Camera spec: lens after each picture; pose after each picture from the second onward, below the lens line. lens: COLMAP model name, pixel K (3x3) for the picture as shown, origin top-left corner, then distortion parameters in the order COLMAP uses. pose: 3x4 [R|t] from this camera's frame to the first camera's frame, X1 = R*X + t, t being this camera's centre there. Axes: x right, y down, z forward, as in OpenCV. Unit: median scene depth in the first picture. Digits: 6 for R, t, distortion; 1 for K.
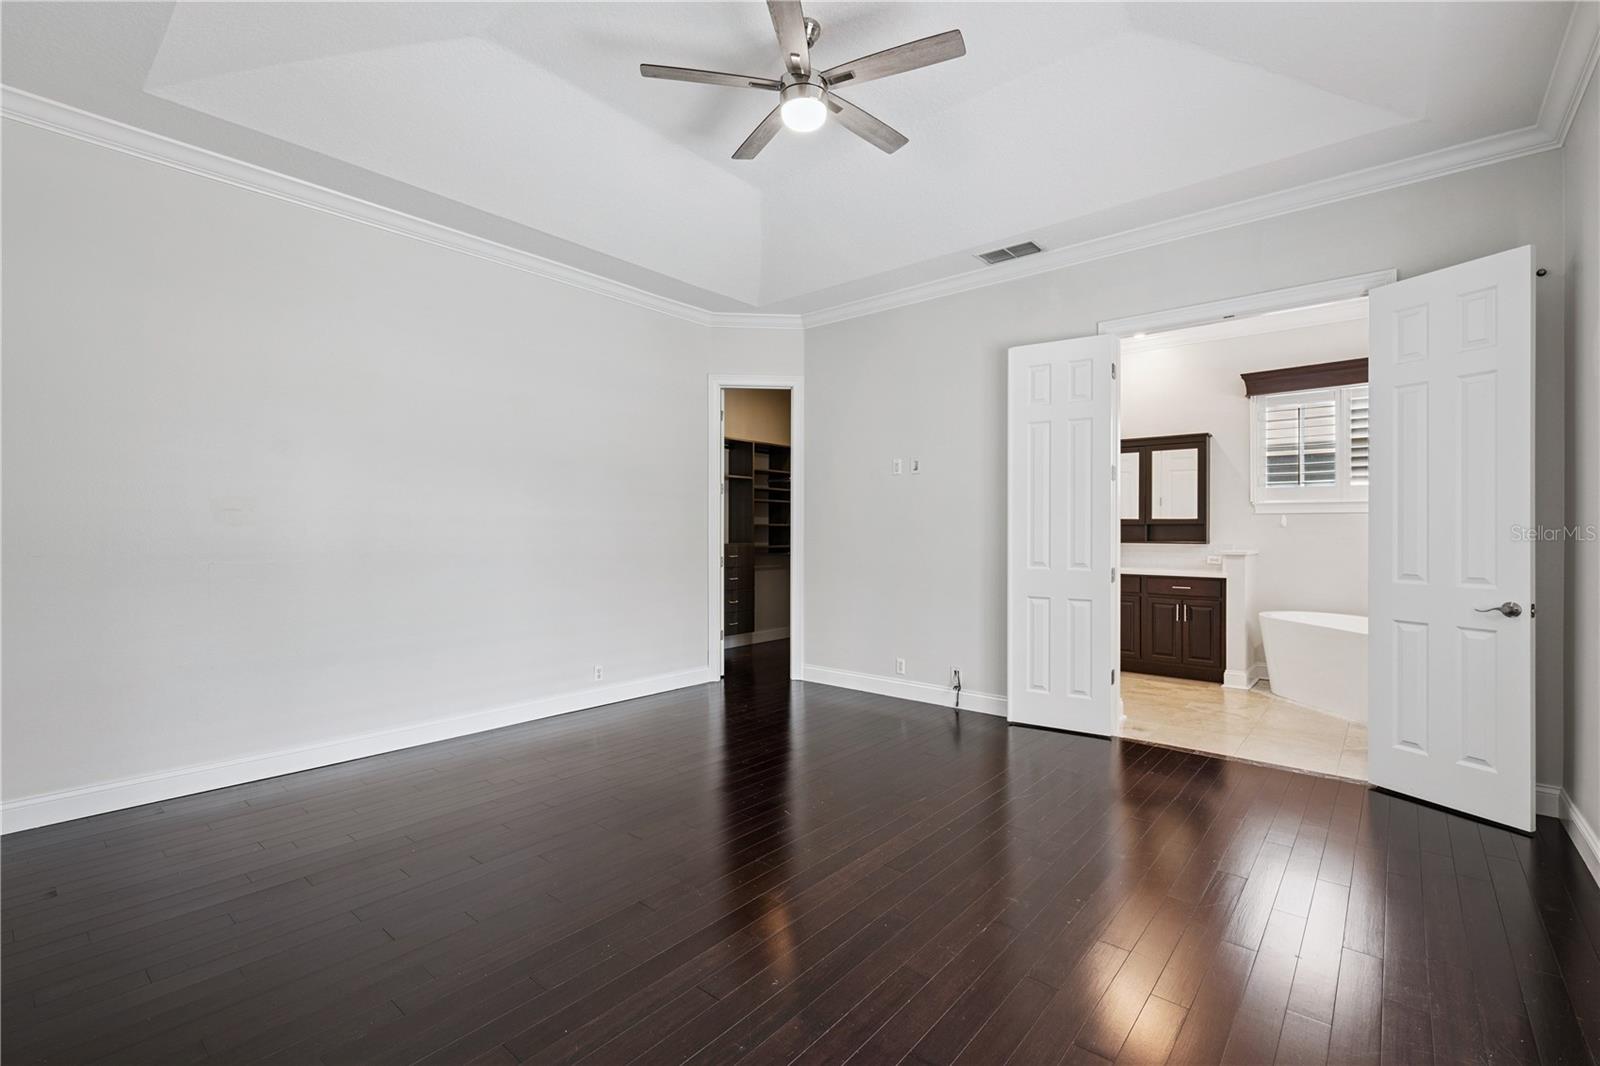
lens RADIAL K [[702.8, 0, 799.1], [0, 702.8, 525.8], [0, 0, 1]] dist [-0.000663, -0.000130]
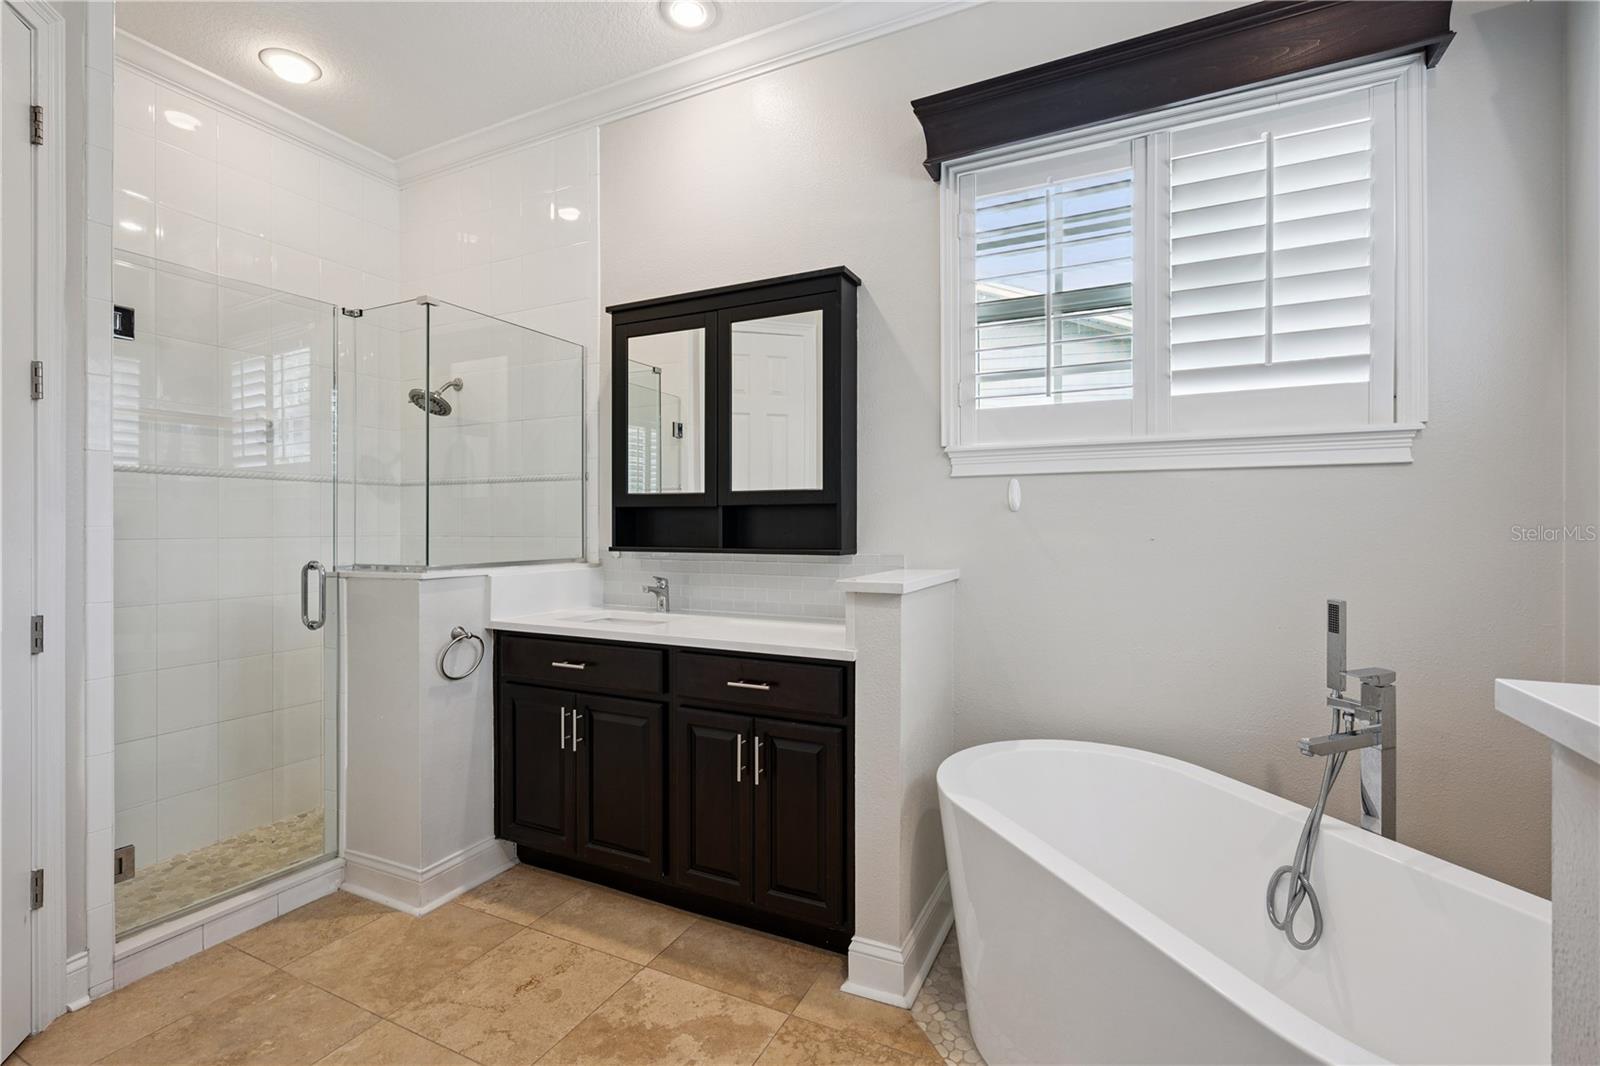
lens RADIAL K [[702.8, 0, 805.3], [0, 702.8, 530.0], [0, 0, 1]] dist [-0.000663, -0.000130]
pose [[0.966181, -0.000554, 0.257864, 0.470757], [-0.000240, 0.999995, 0.003051, 0.011186], [-0.257865, -0.003009, 0.966176, 0.646084]]
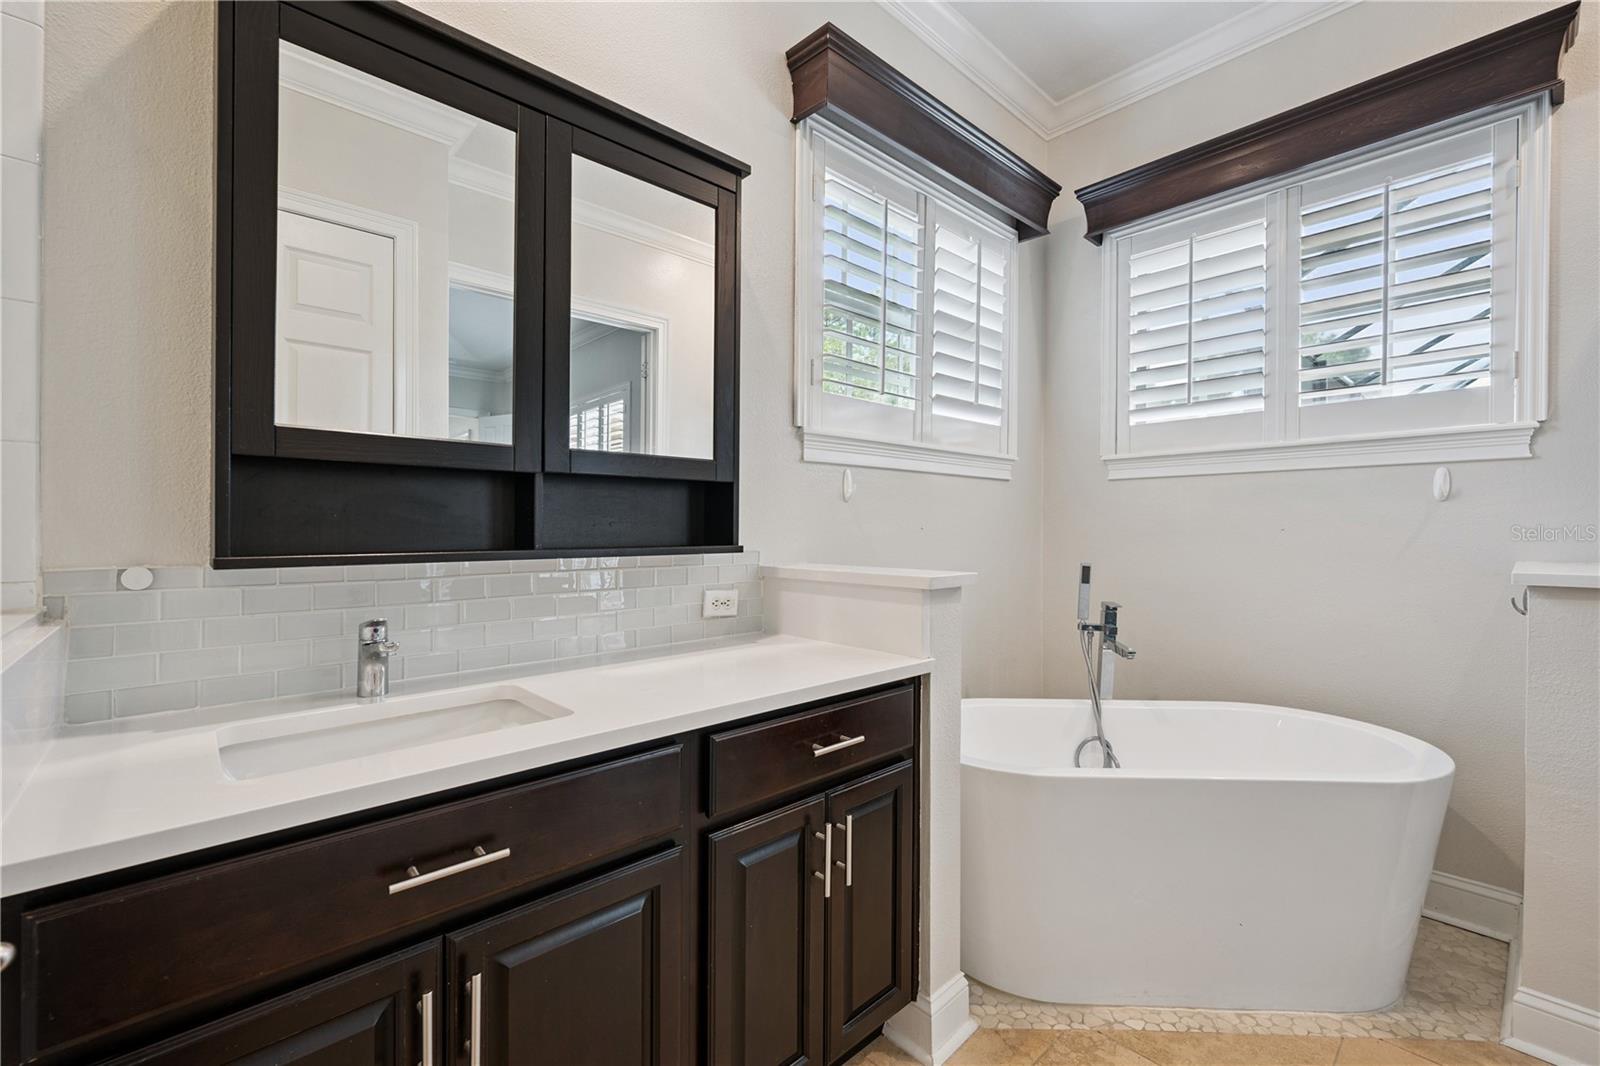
lens RADIAL K [[673.1, 0, 807.6], [0, 673.1, 529.3], [0, 0, 1]] dist [0.003447, 0.000022]
pose [[0.107157, -0.003922, 0.994234, 0.314044], [-0.001452, 0.999991, 0.004101, 0.015739], [-0.994241, -0.001883, 0.107151, 0.963891]]
